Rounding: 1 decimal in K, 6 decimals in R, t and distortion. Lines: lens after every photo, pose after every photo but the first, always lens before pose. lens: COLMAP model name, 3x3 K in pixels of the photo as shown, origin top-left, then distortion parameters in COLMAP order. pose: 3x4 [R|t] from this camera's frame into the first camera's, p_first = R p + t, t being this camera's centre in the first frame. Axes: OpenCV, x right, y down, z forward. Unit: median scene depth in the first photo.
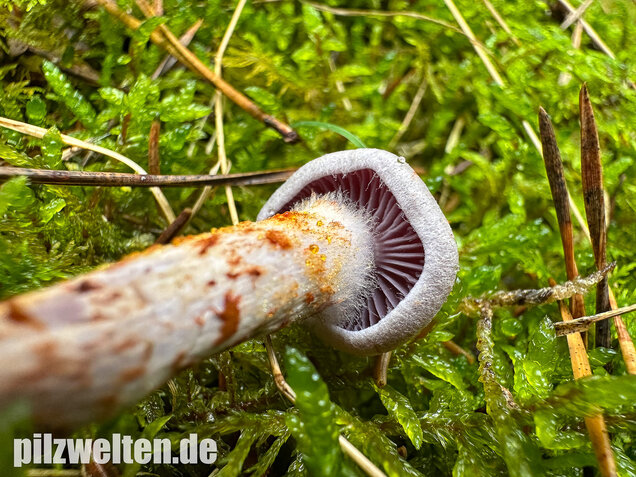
lens RADIAL K [[465.1, 0, 314.7], [0, 465.1, 239.8], [0, 0, 1]] dist [-0.009480, -0.006080]
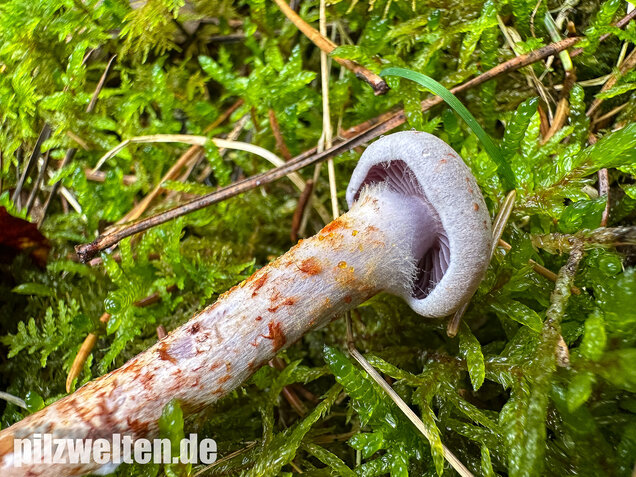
lens RADIAL K [[465.1, 0, 314.7], [0, 465.1, 239.8], [0, 0, 1]] dist [-0.009480, -0.006080]
pose [[0.828076, -0.080806, -0.554762, 0.372794], [0.279961, 0.916940, 0.284329, -0.245948], [0.485708, -0.390757, 0.781918, -0.009337]]
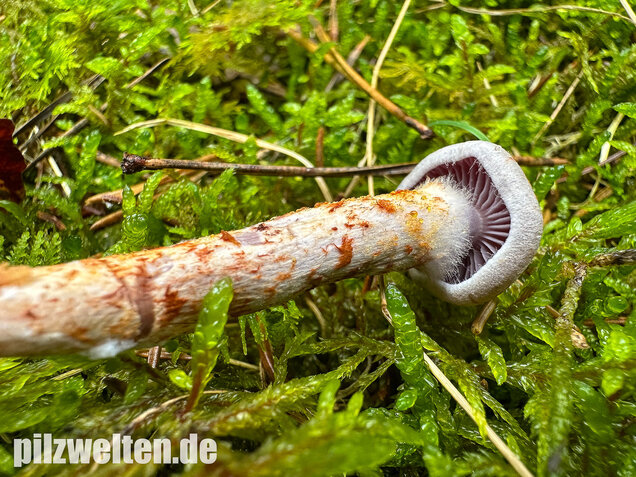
lens RADIAL K [[465.1, 0, 314.7], [0, 465.1, 239.8], [0, 0, 1]] dist [-0.009480, -0.006080]
pose [[0.928579, 0.035594, -0.369424, 0.136249], [-0.035468, 0.999345, 0.007134, 0.055118], [0.369436, 0.006478, 0.929233, -0.223018]]
